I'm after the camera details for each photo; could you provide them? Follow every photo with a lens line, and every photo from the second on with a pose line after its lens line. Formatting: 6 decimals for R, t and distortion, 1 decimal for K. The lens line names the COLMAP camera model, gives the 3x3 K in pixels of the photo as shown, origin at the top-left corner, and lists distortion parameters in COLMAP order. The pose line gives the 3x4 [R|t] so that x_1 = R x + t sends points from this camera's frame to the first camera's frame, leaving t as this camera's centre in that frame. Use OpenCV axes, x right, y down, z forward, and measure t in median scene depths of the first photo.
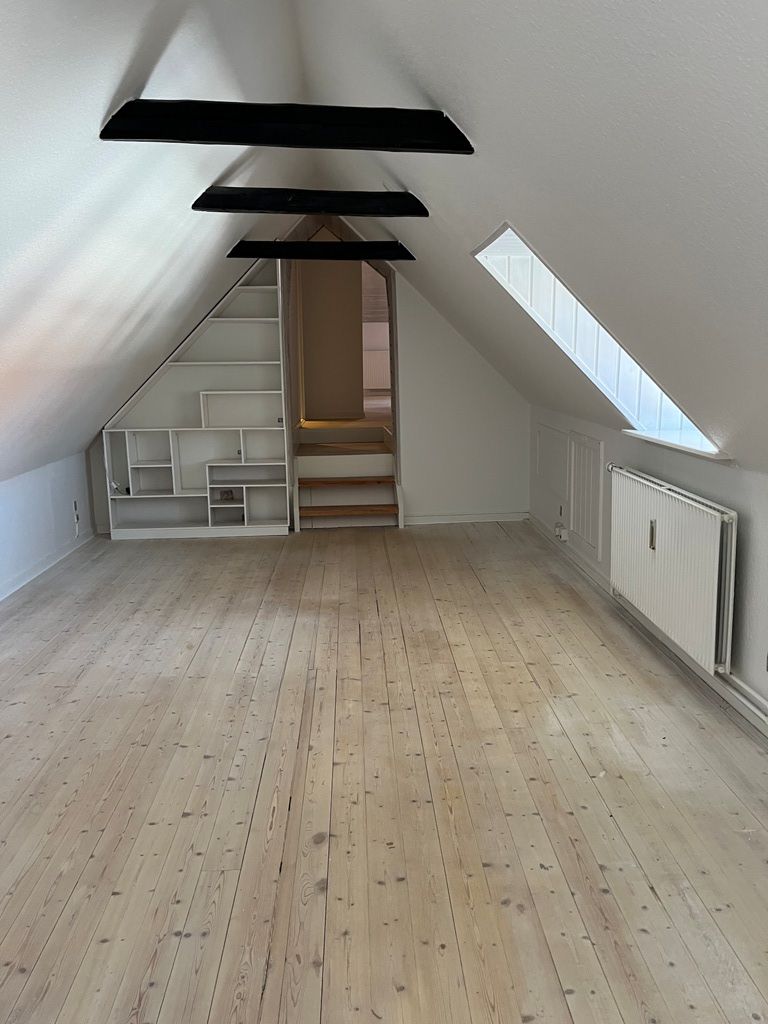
lens RADIAL K [[862.6, 0, 384.0], [0, 862.6, 512.0], [0, 0, 1]] dist [0.041373, 0.001019]
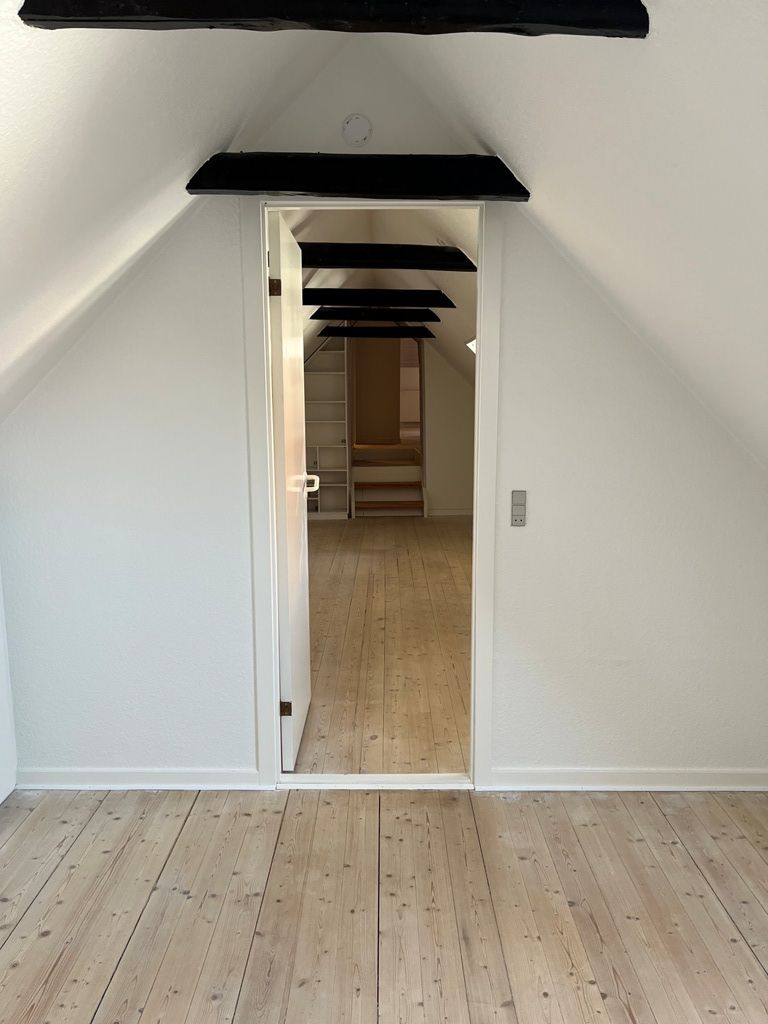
lens RADIAL K [[862.6, 0, 384.0], [0, 862.6, 512.0], [0, 0, 1]] dist [0.041373, 0.001019]
pose [[0.999195, 0.014324, -0.037481, 0.005018], [-0.015876, 0.999016, -0.041418, 0.074857], [0.036851, 0.041980, 0.998439, -0.465139]]
